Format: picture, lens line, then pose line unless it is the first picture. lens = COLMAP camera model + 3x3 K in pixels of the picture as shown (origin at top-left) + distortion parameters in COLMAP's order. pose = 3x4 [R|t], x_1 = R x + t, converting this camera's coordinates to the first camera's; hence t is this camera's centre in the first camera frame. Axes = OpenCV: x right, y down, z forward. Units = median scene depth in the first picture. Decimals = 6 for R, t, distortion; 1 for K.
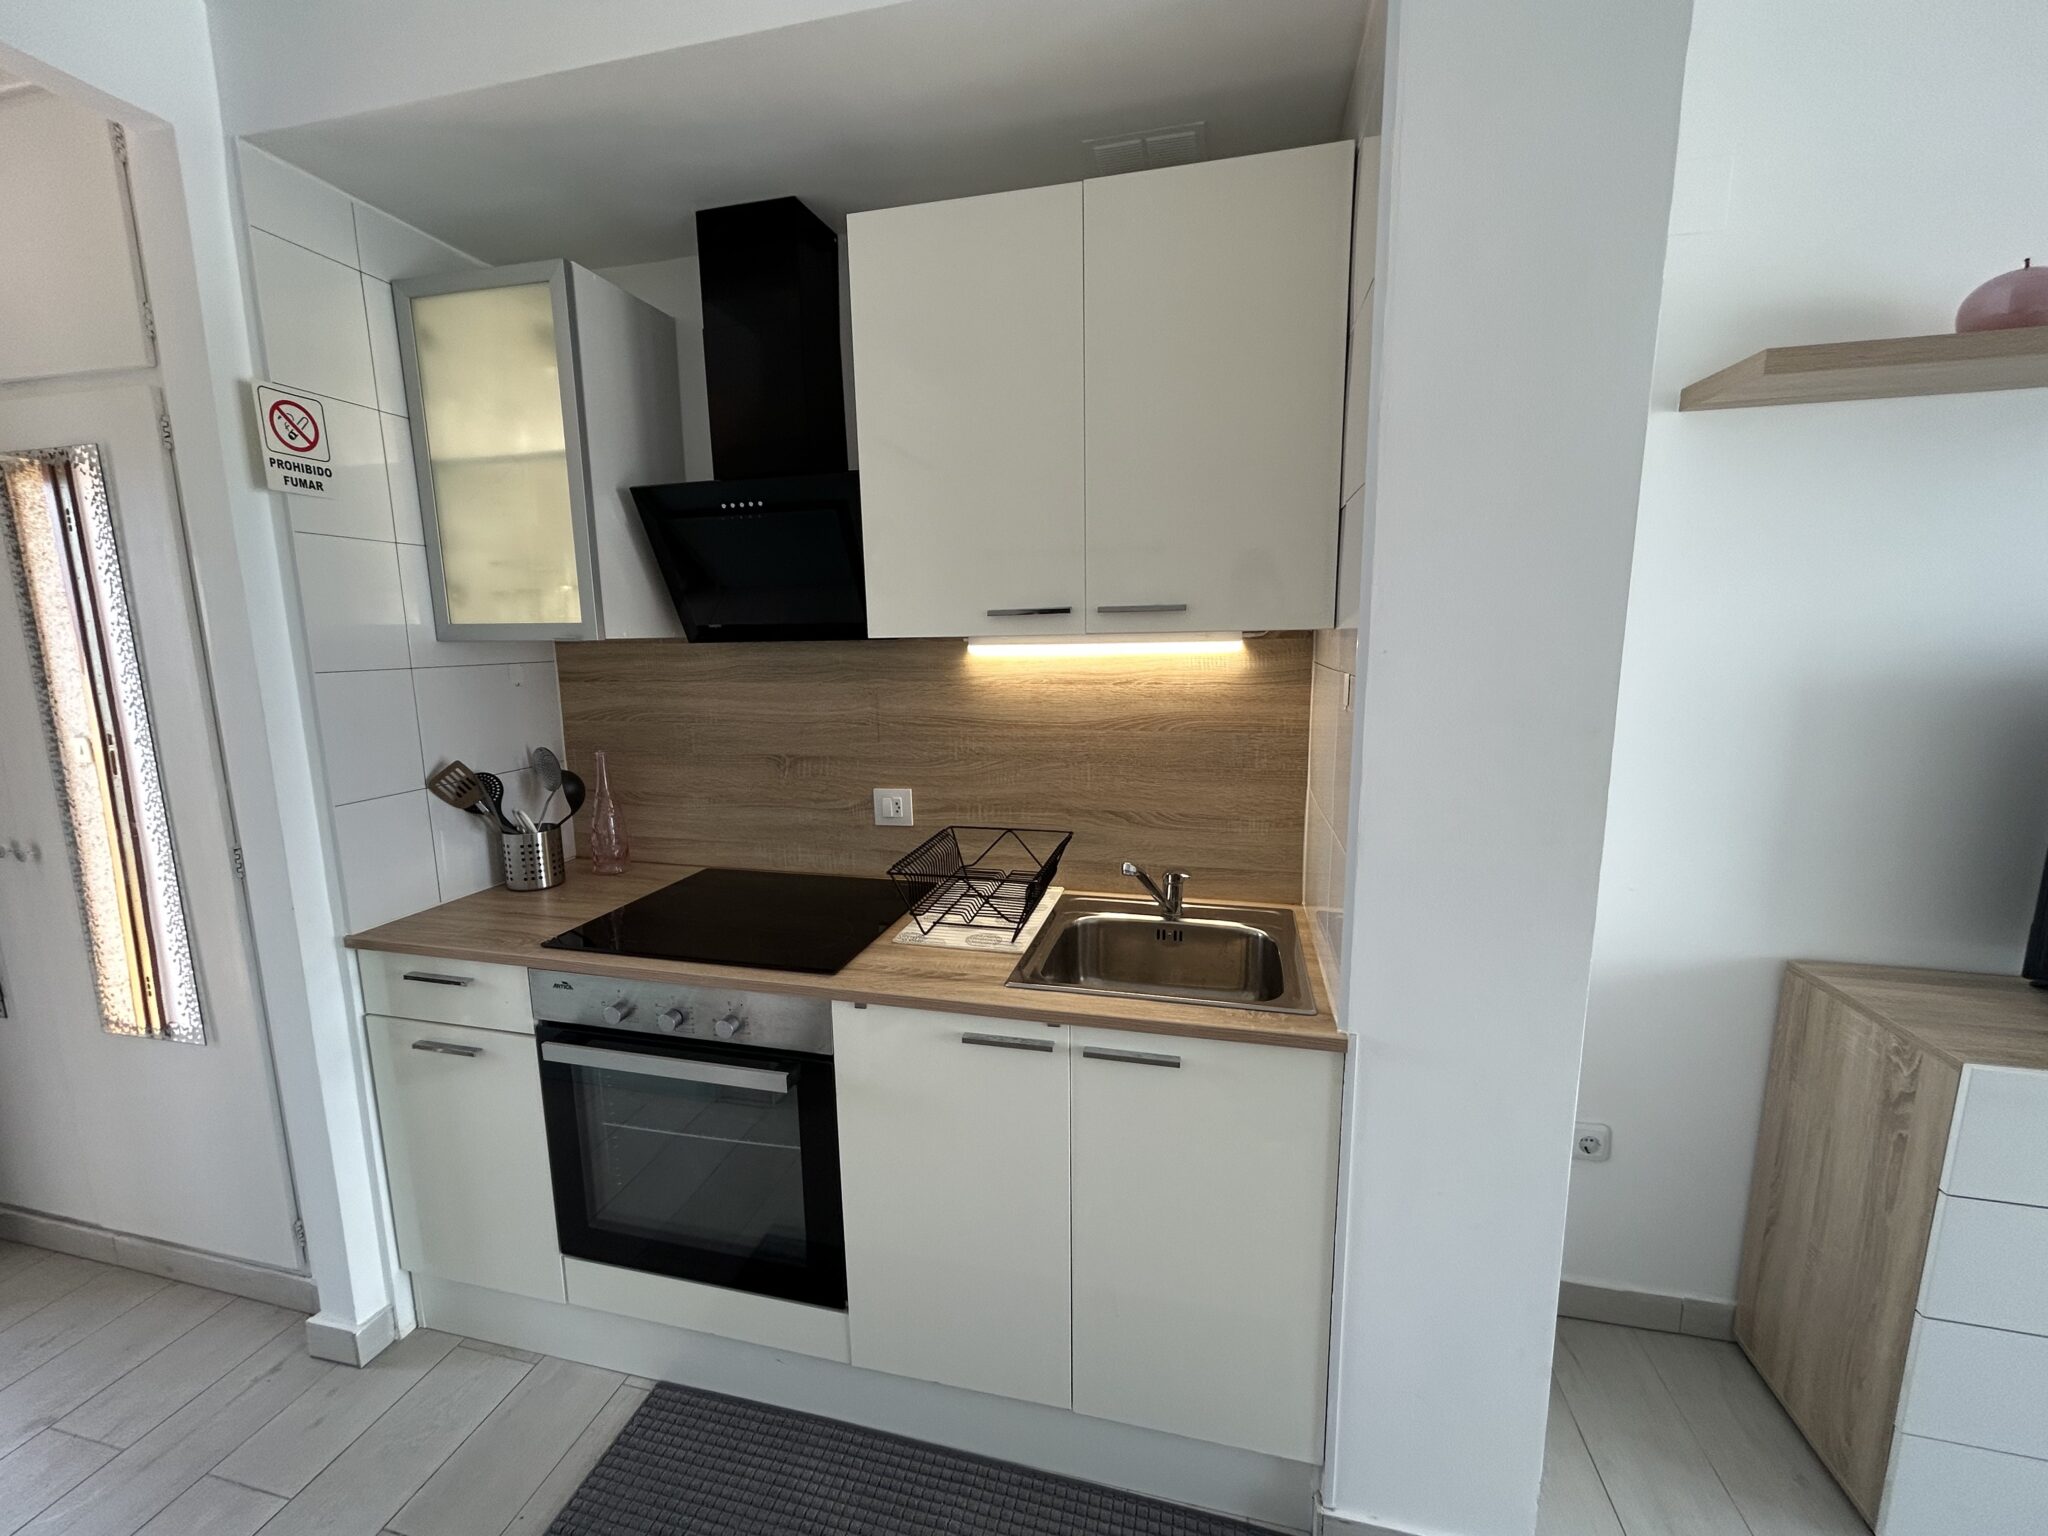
lens RADIAL K [[831.6, 0, 1024.7], [0, 831.6, 765.0], [0, 0, 1]] dist [-0.005125, 0.001806]
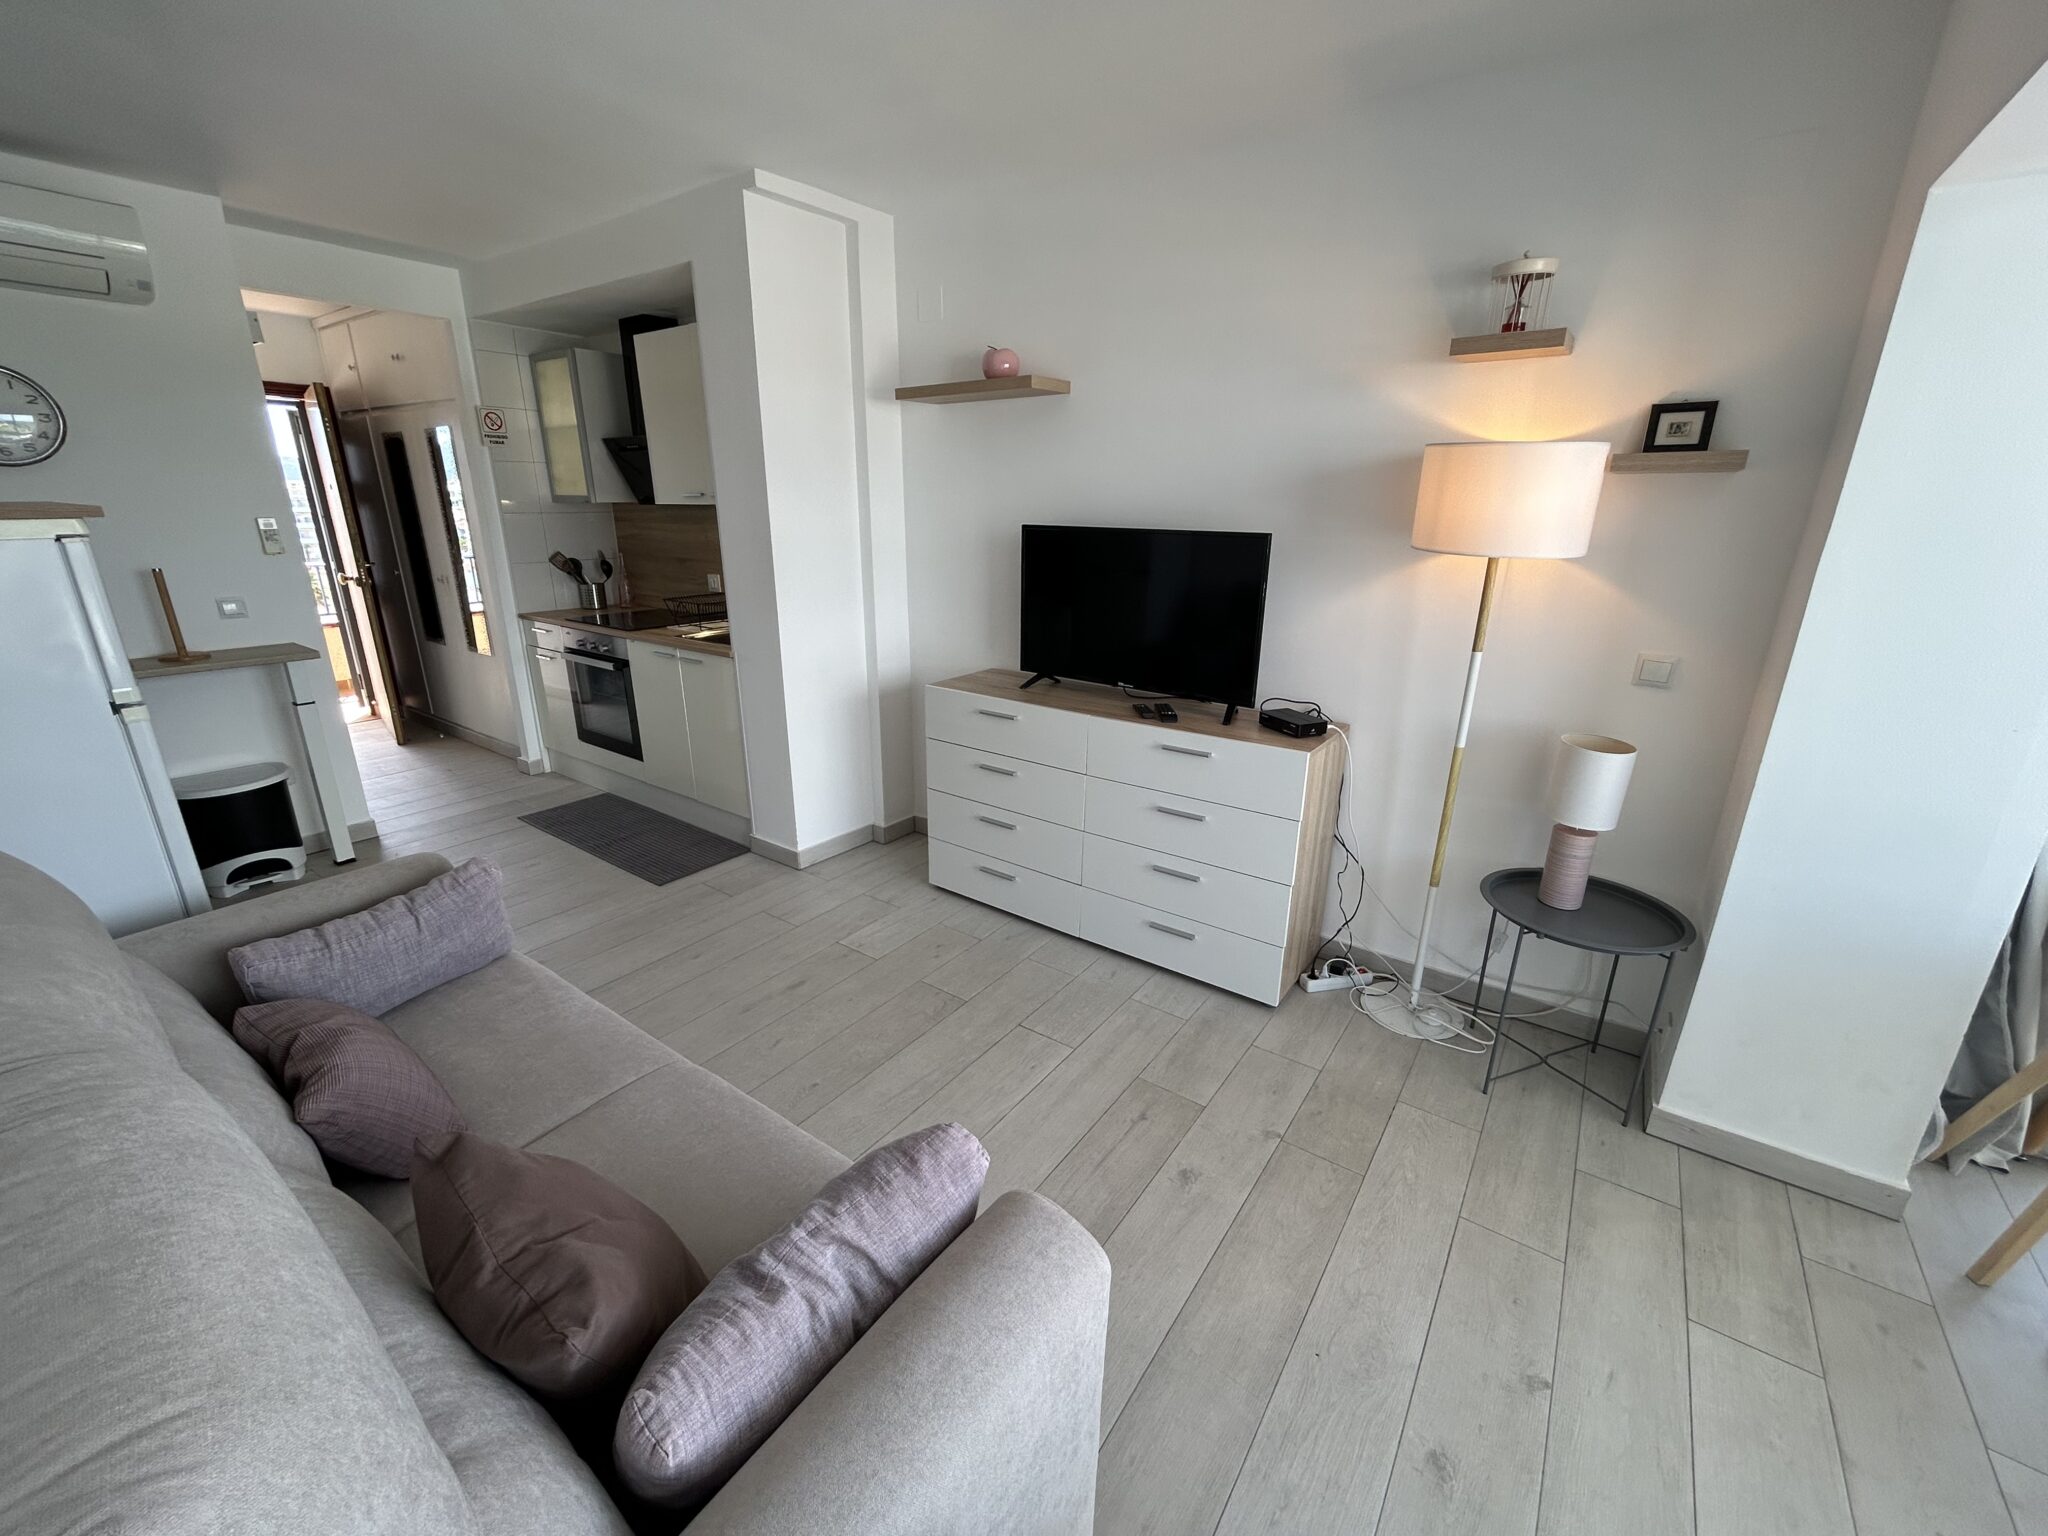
lens RADIAL K [[831.6, 0, 1023.2], [0, 831.6, 764.3], [0, 0, 1]] dist [-0.005125, 0.001806]
pose [[0.926789, 0.134211, -0.350783, 1.716649], [-0.078995, 0.982738, 0.167290, 0.105054], [0.367180, -0.127333, 0.921393, -0.955069]]
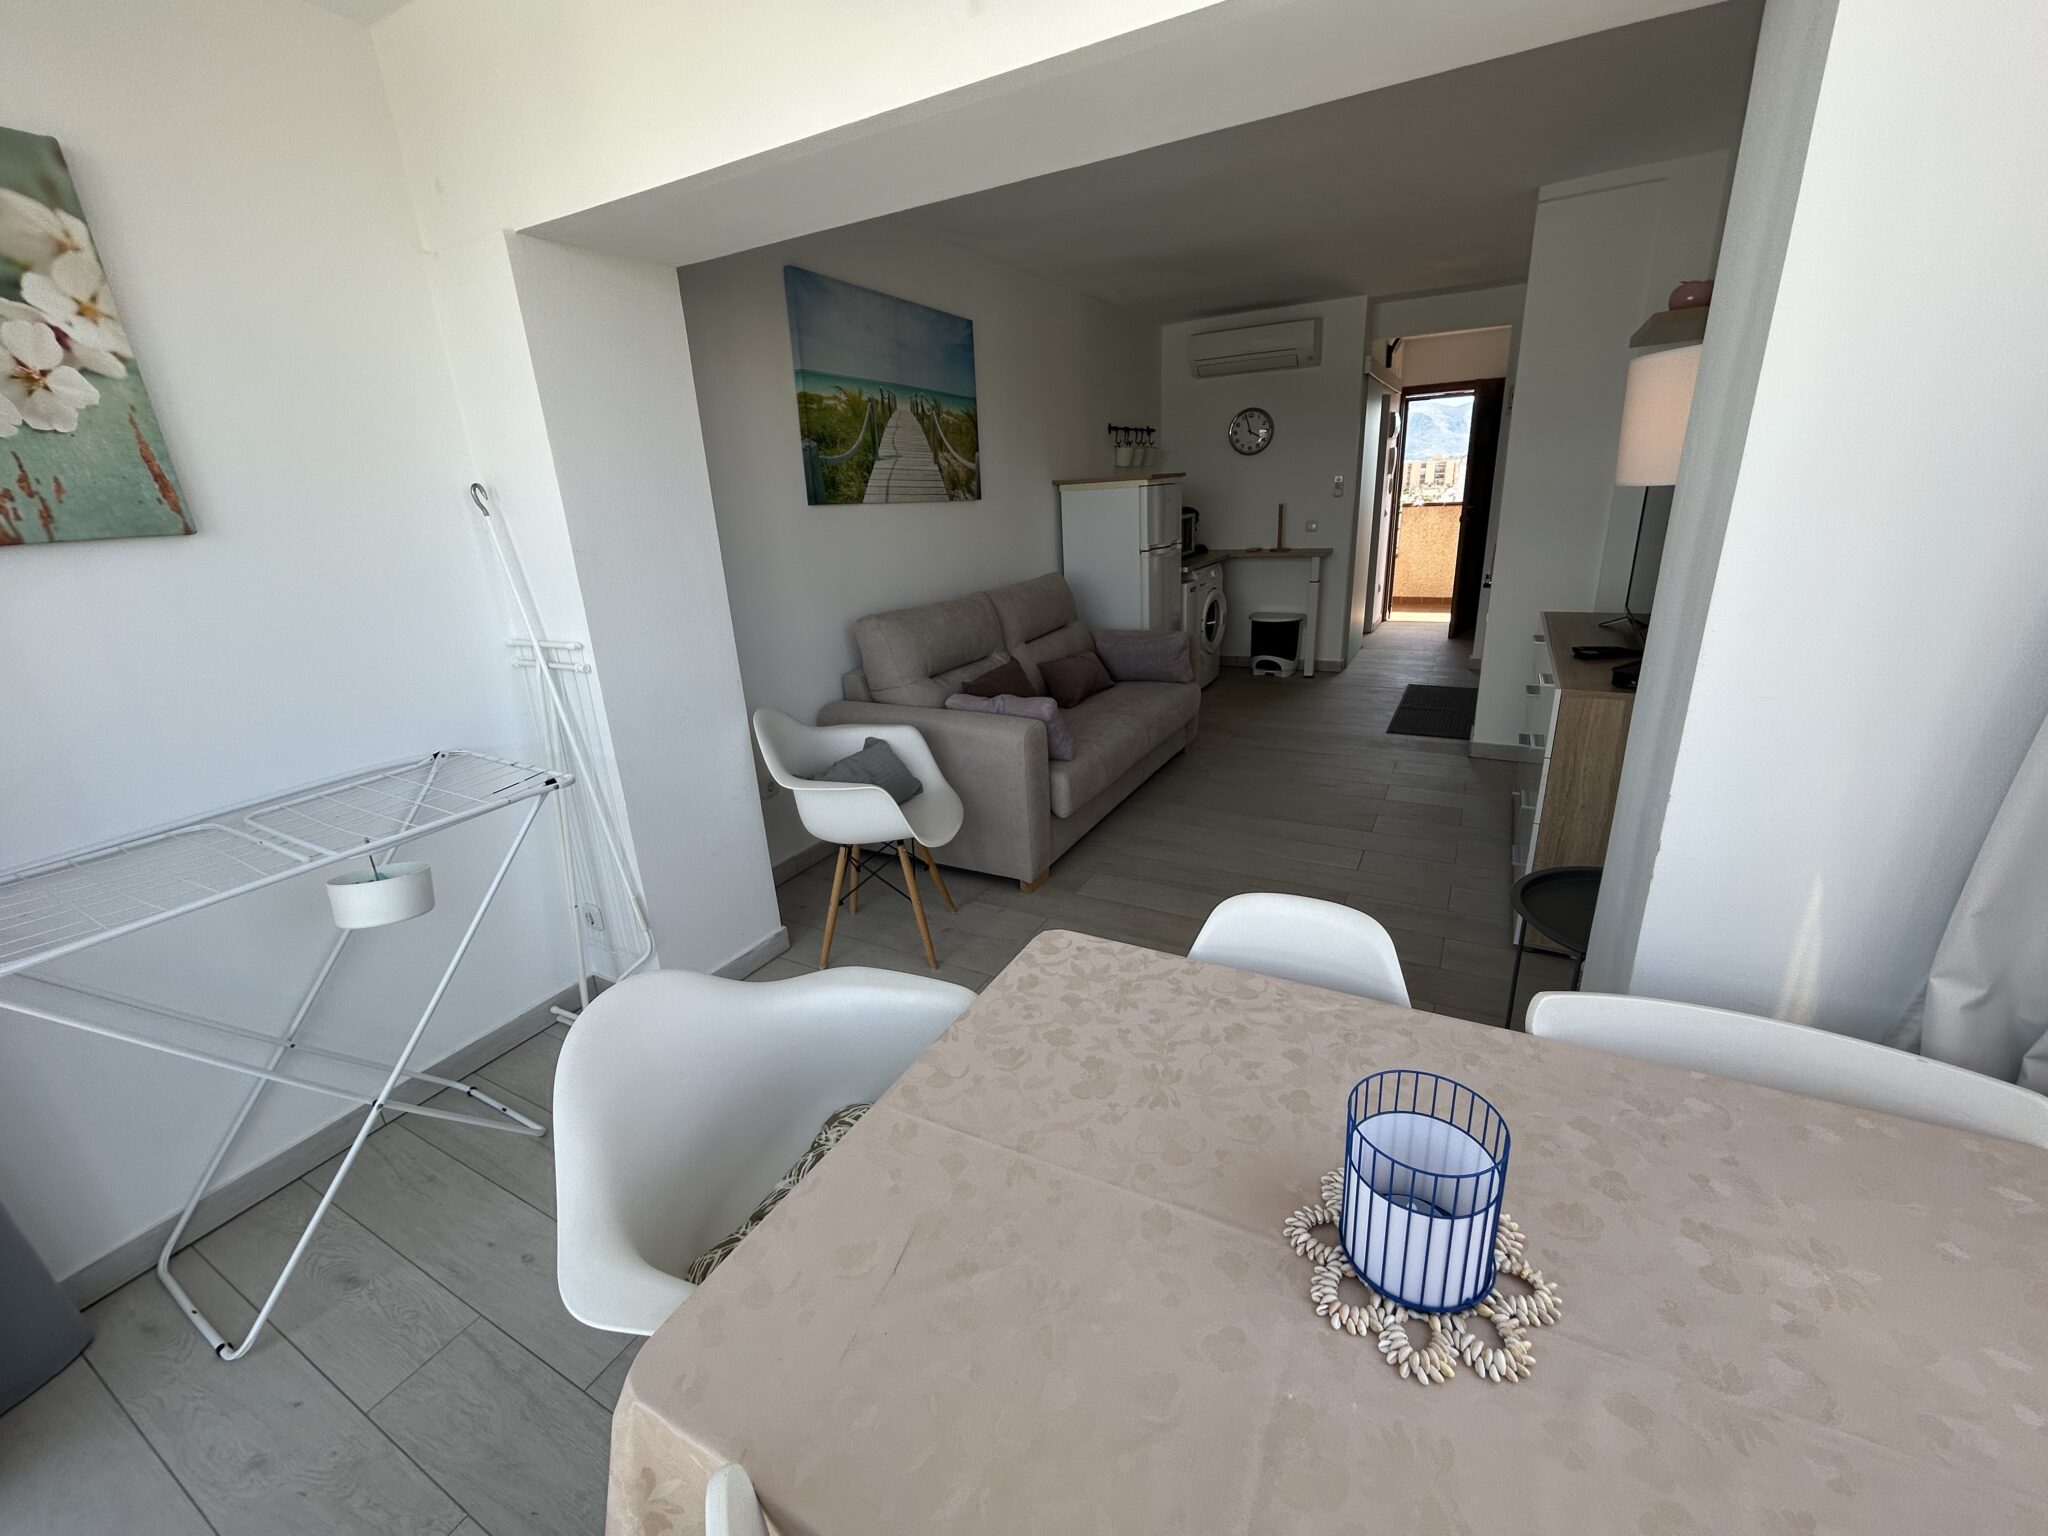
lens RADIAL K [[831.6, 0, 1021.4], [0, 831.6, 768.4], [0, 0, 1]] dist [-0.005125, 0.001806]
pose [[-0.267752, 0.335816, -0.903071, 3.200843], [-0.101472, 0.922252, 0.373034, -0.030064], [0.958130, 0.191517, -0.212859, -0.019599]]
